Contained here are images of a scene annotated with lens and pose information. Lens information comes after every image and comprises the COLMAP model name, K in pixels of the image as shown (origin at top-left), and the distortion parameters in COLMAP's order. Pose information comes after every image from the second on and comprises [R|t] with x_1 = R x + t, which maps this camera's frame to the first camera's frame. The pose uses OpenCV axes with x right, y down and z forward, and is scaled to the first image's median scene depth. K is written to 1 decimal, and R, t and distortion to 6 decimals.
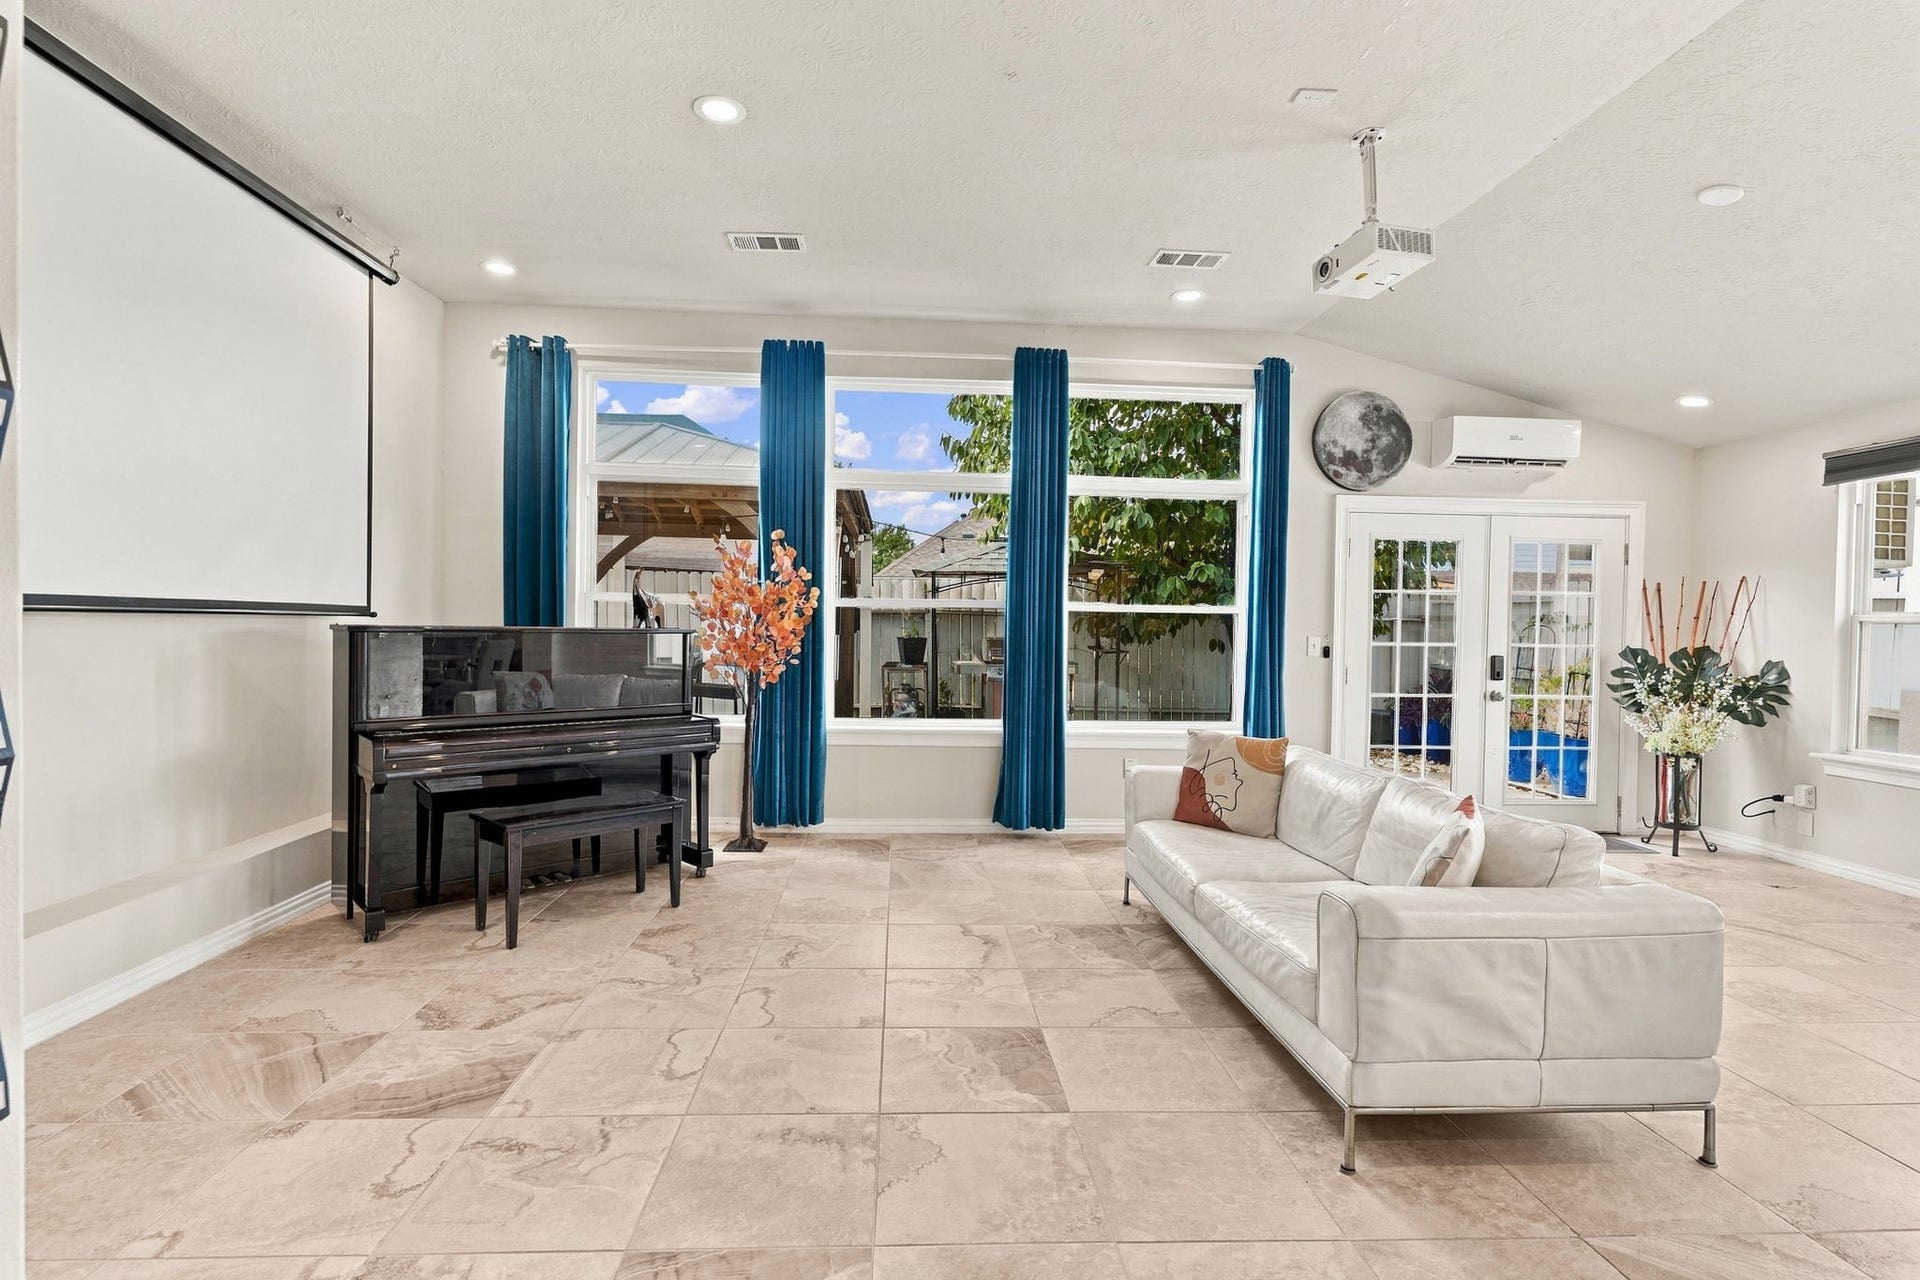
lens RADIAL K [[906.1, 0, 960.0], [0, 906.1, 640.0], [0, 0, 1]] dist [-0.000685, -0.000338]
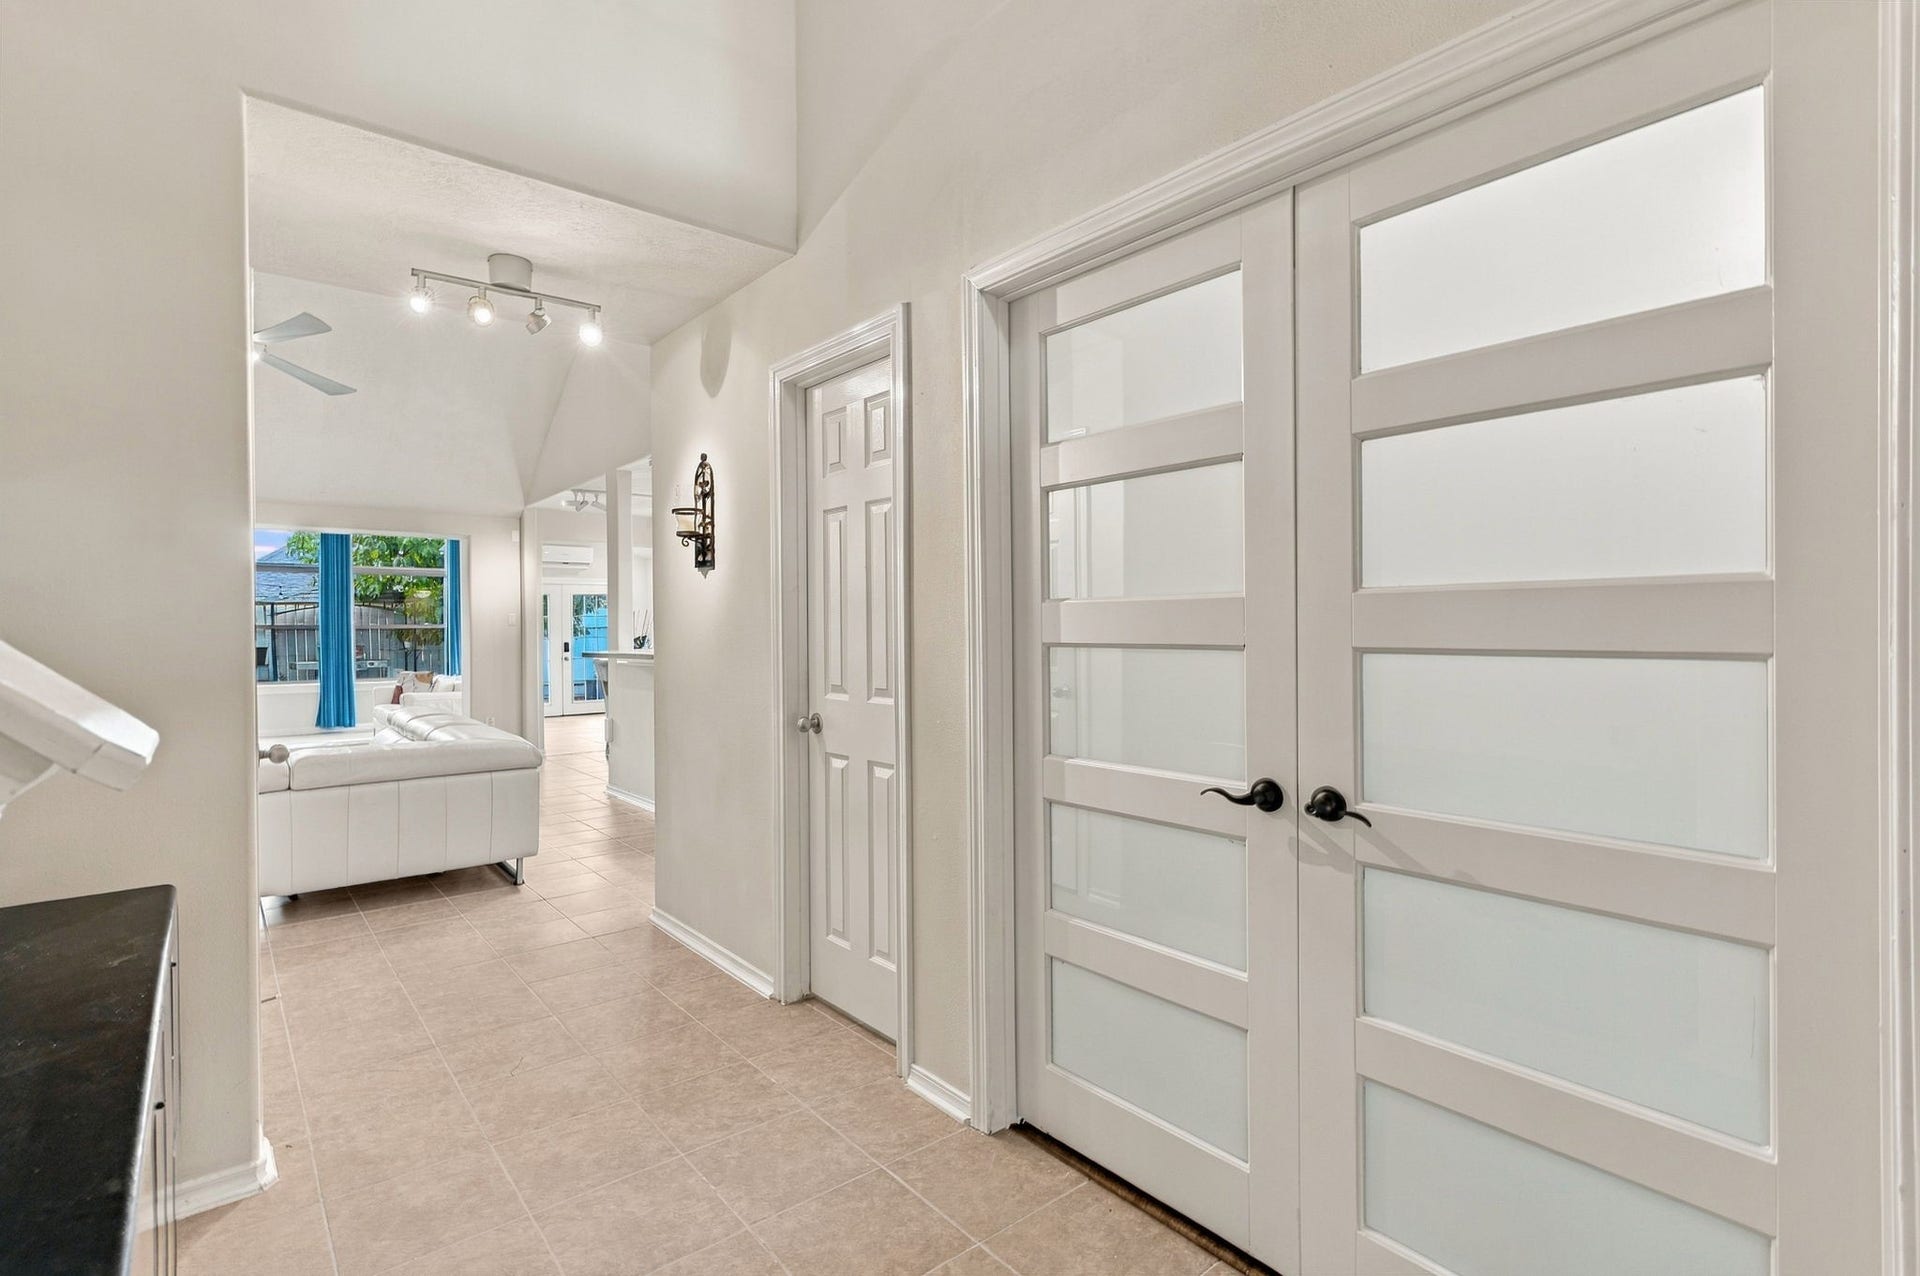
lens RADIAL K [[906.1, 0, 960.0], [0, 906.1, 638.0], [0, 0, 1]] dist [-0.000685, -0.000338]
pose [[0.805960, -0.022832, 0.591530, 0.003380], [0.029802, 0.999554, -0.002025, 0.039011], [-0.591219, 0.019261, 0.806281, -1.454493]]
